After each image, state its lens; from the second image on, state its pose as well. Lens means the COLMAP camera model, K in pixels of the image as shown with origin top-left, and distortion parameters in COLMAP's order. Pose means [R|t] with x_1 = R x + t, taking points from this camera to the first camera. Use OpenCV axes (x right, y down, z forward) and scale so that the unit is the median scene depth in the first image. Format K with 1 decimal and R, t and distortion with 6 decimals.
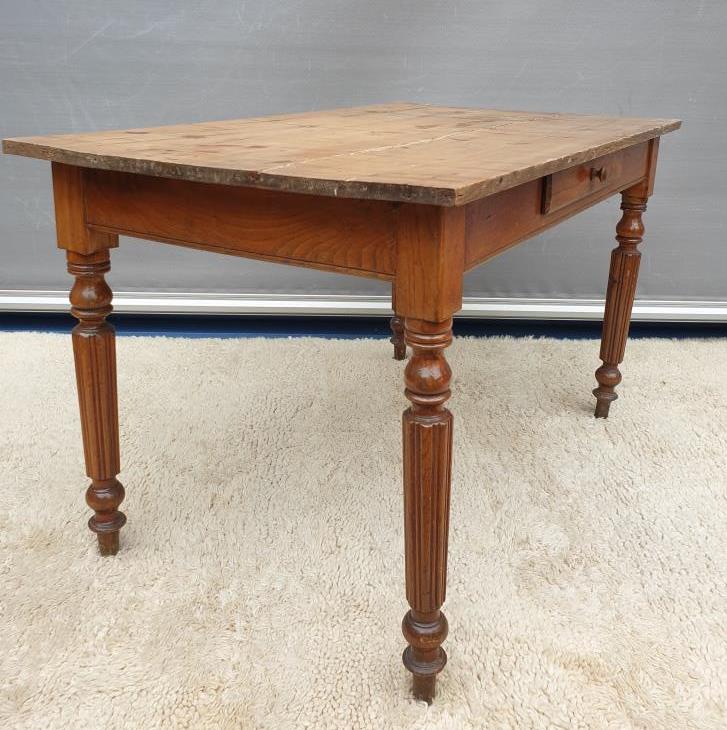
lens RADIAL K [[788.5, 0, 381.9], [0, 788.5, 265.8], [0, 0, 1]] dist [0.026779, 0.000000]
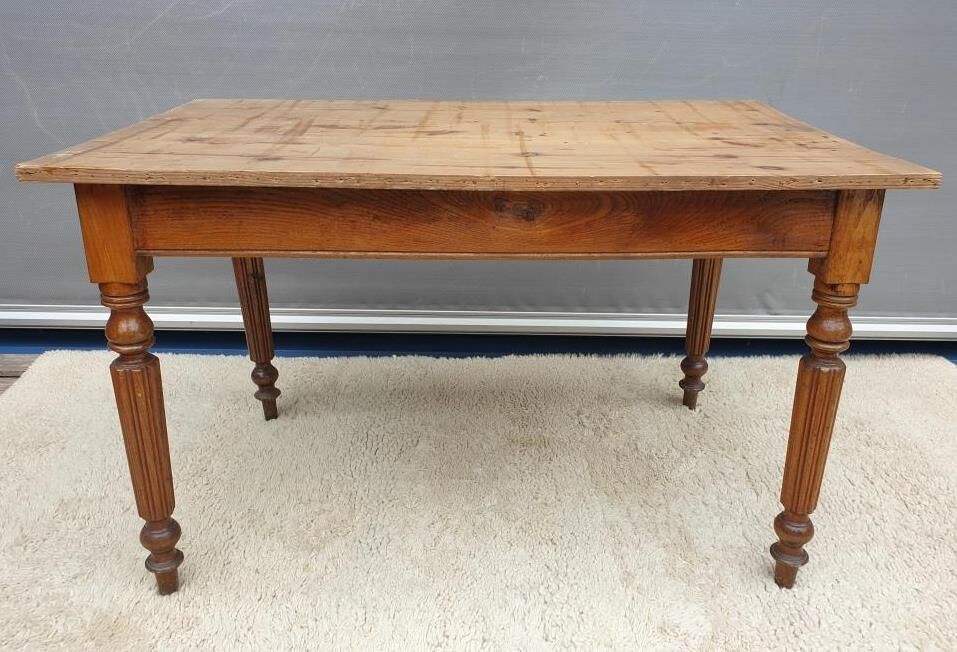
lens RADIAL K [[790.0, 0, 489.9], [0, 790.0, 307.9], [0, 0, 1]] dist [0.019019, 0.011821]
pose [[0.999983, 0.000073, -0.005834, -0.001778], [0.000488, 0.995372, 0.096099, -0.072201], [0.005814, -0.096101, 0.995355, 0.138828]]
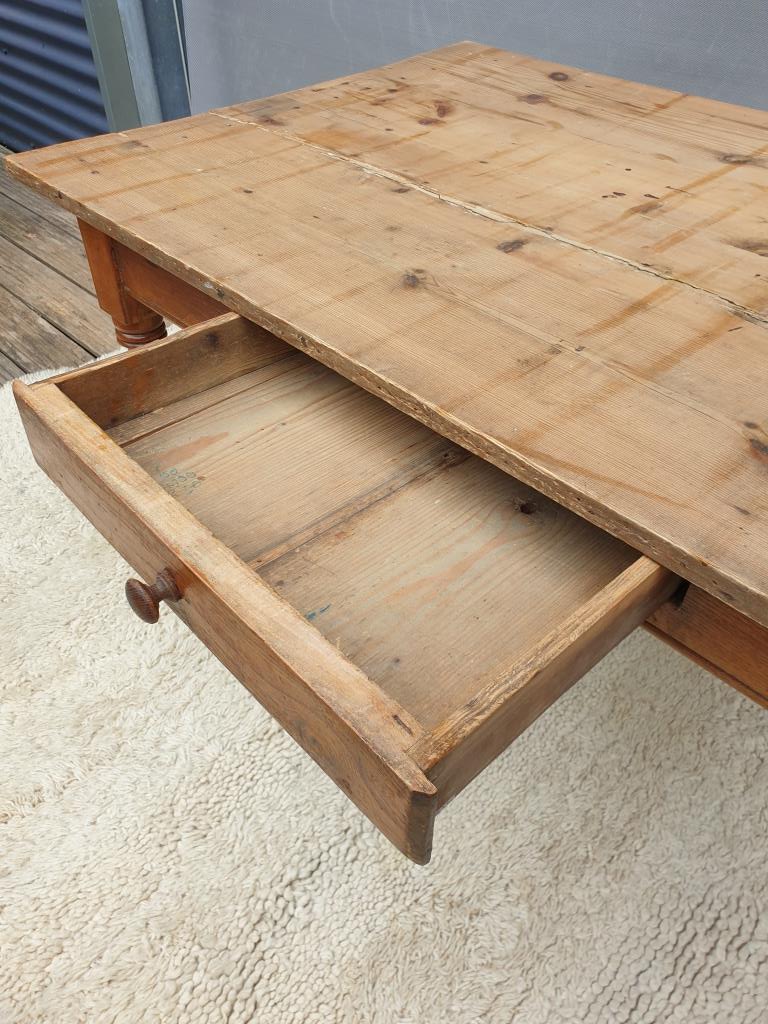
lens RADIAL K [[804.9, 0, 383.7], [0, 804.9, 504.1], [0, 0, 1]] dist [0.000025, 0.004715]
pose [[0.672622, 0.471912, -0.569981, 0.308042], [-0.167410, 0.847332, 0.503986, -0.228298], [0.720800, -0.243572, 0.648937, 0.494970]]
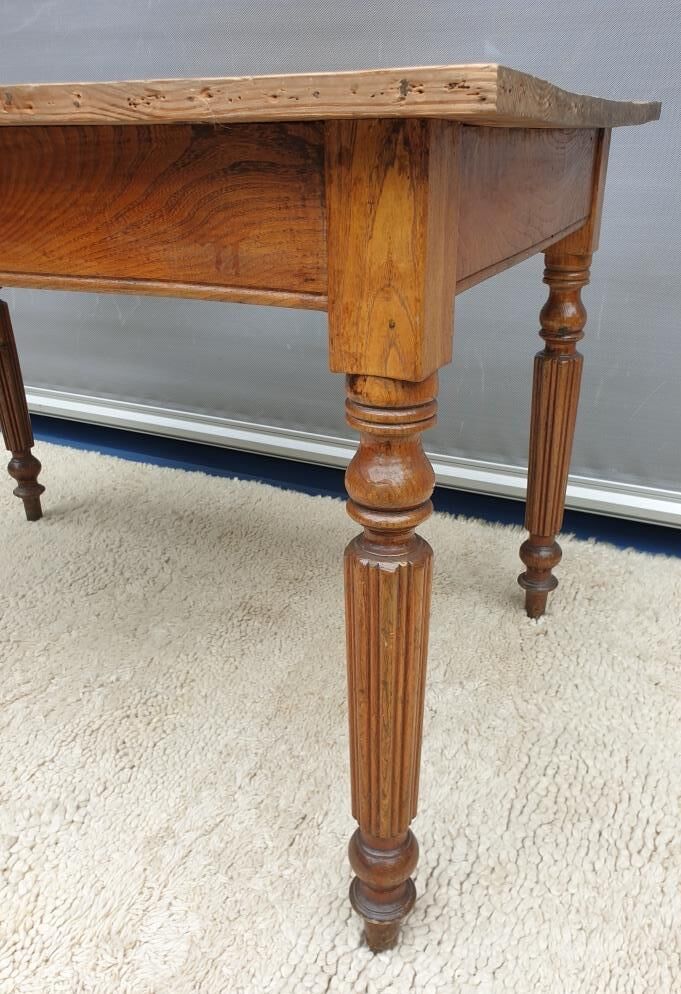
lens RADIAL K [[820.5, 0, 378.0], [0, 820.5, 533.2], [0, 0, 1]] dist [0.019019, 0.011821]
pose [[0.900473, 0.174673, -0.398293, 0.427480], [-0.100384, 0.974549, 0.200441, -0.032528], [0.423167, -0.140509, 0.895090, 0.523919]]
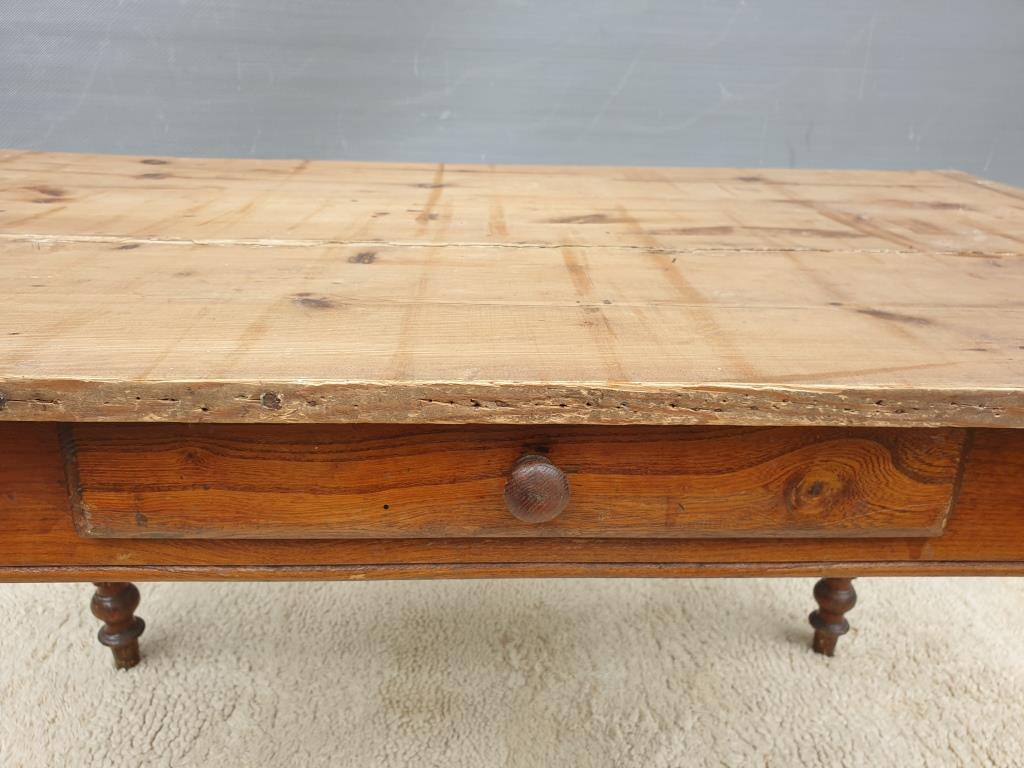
lens RADIAL K [[804.9, 0, 509.3], [0, 804.9, 370.1], [0, 0, 1]] dist [0.000025, 0.004715]
pose [[0.999551, -0.006965, 0.029127, 0.100385], [0.003959, 0.994774, 0.102020, -0.131272], [-0.029685, -0.101859, 0.994356, 0.528675]]
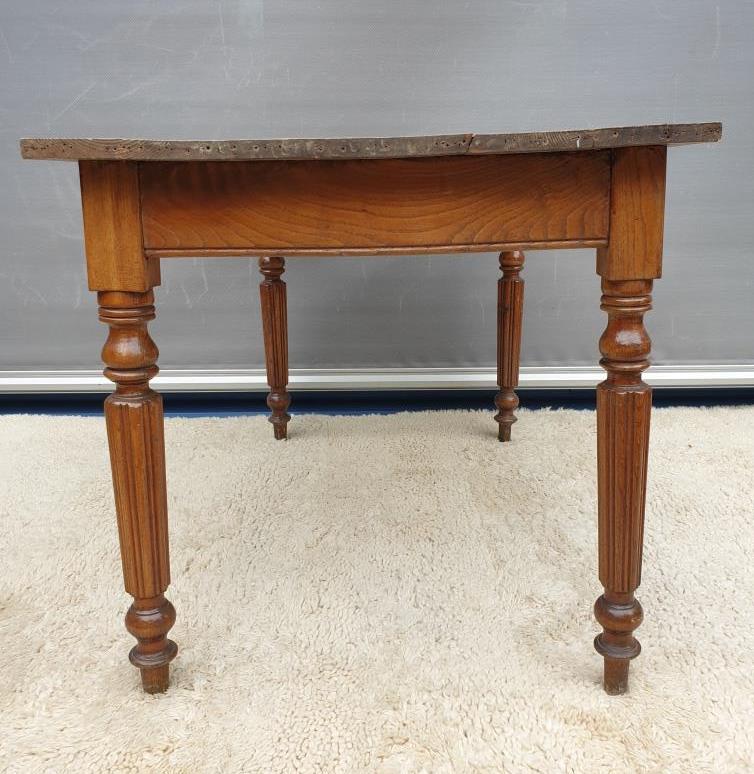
lens RADIAL K [[788.3, 0, 397.3], [0, 788.3, 369.8], [0, 0, 1]] dist [0.021178, 0.000000]
pose [[0.999206, -0.026116, -0.030104, 0.054746], [0.025278, 0.999292, -0.027883, 0.092593], [0.030811, 0.027100, 0.999158, 0.078459]]
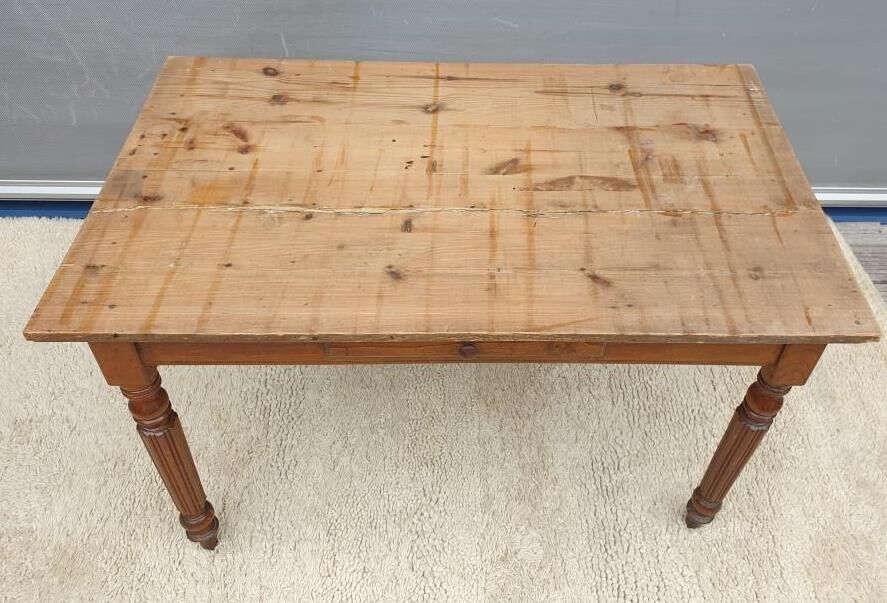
lens RADIAL K [[806.4, 0, 493.5], [0, 806.4, 232.8], [0, 0, 1]] dist [0.049874, -0.041636]
pose [[0.999930, 0.003108, 0.011390, 0.126812], [-0.008037, 0.885908, 0.463791, -0.492173], [-0.008649, -0.463850, 0.885871, 0.163998]]
